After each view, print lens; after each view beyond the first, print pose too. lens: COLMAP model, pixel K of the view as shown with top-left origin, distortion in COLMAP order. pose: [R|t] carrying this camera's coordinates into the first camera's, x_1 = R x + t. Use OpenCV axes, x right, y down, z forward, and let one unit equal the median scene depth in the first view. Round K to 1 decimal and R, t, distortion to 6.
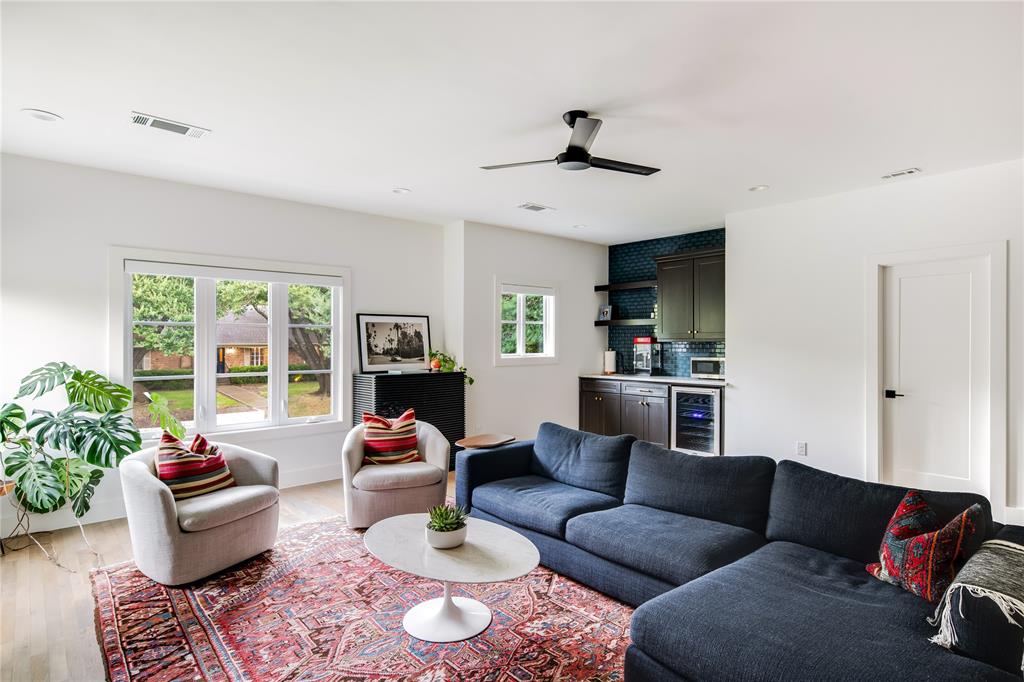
lens RADIAL K [[550.7, 0, 511.5], [0, 550.7, 342.9], [0, 0, 1]] dist [0.001476, 0.000194]
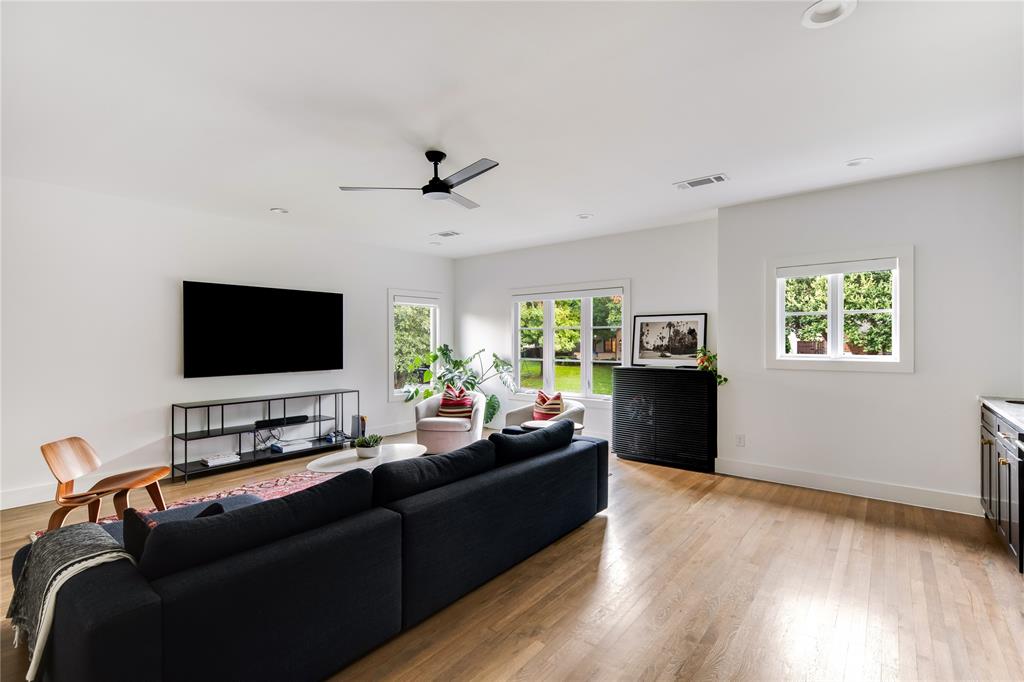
lens RADIAL K [[443.6, 0, 511.2], [0, 443.6, 337.9], [0, 0, 1]] dist [0.000564, 0.000039]
pose [[0.161554, -0.002025, -0.986862, 0.609899], [-0.001722, 0.999996, -0.002334, -0.001695], [0.986862, 0.002076, 0.161550, 0.550188]]
